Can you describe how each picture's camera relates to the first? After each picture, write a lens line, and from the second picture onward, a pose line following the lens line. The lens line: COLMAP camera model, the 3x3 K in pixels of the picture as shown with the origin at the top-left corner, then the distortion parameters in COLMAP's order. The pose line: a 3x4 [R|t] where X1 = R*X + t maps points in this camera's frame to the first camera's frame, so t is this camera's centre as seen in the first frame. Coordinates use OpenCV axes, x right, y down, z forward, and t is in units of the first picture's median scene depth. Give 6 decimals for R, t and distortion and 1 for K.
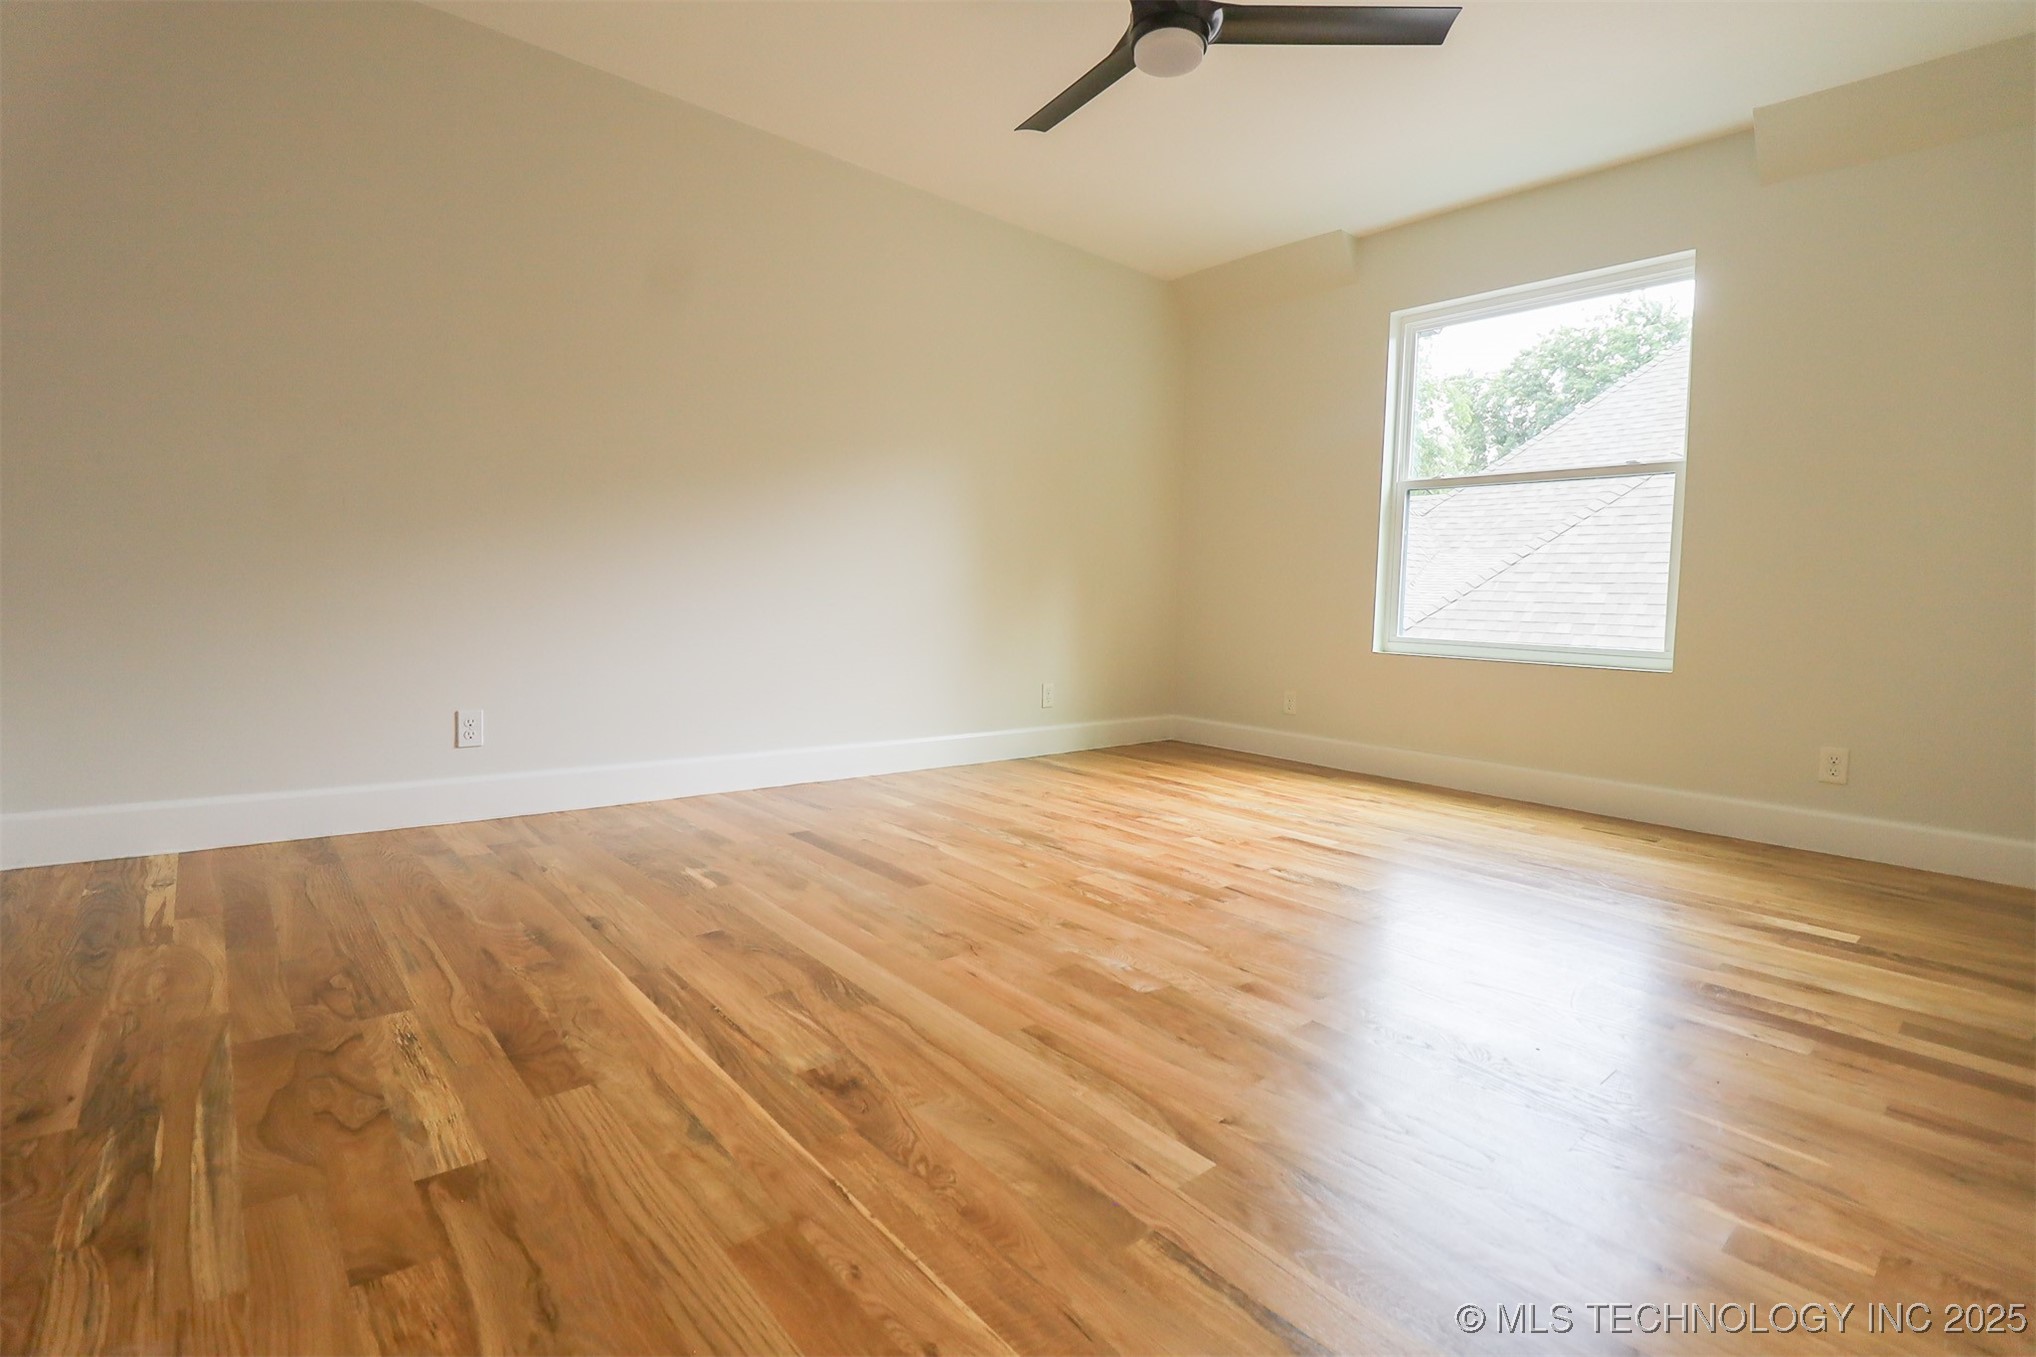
lens RADIAL K [[938.7, 0, 1015.3], [0, 938.7, 652.4], [0, 0, 1]] dist [-0.010930, -0.000455]
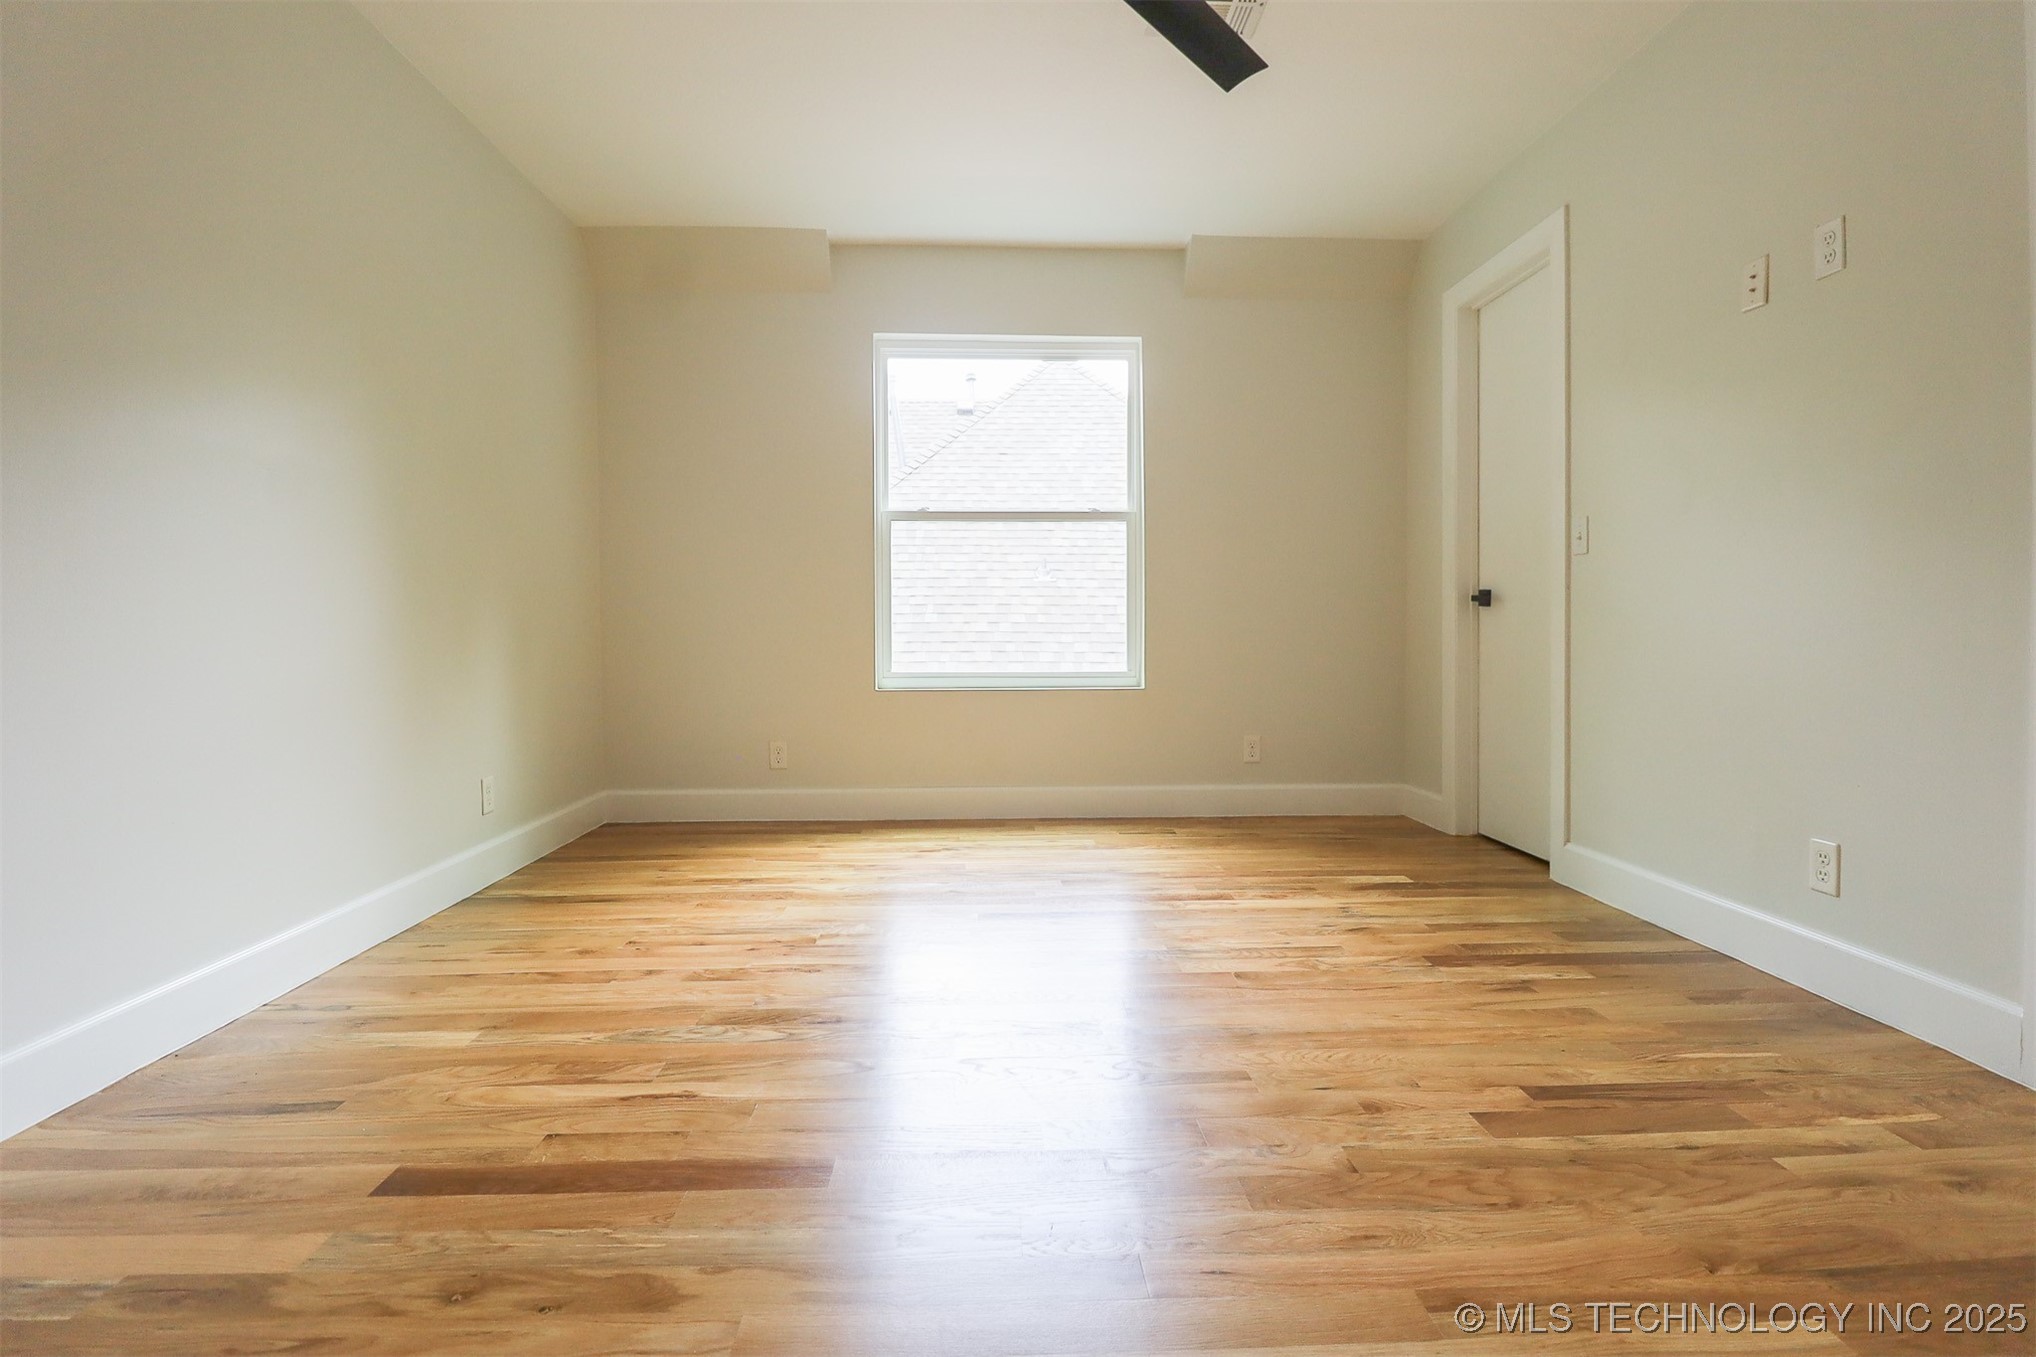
lens RADIAL K [[938.7, 0, 1015.3], [0, 938.7, 652.4], [0, 0, 1]] dist [-0.010930, -0.000455]
pose [[0.623769, -0.054229, 0.779725, -0.286433], [0.069024, 0.997515, 0.014157, -0.045830], [-0.778555, 0.044989, 0.625962, 0.327055]]
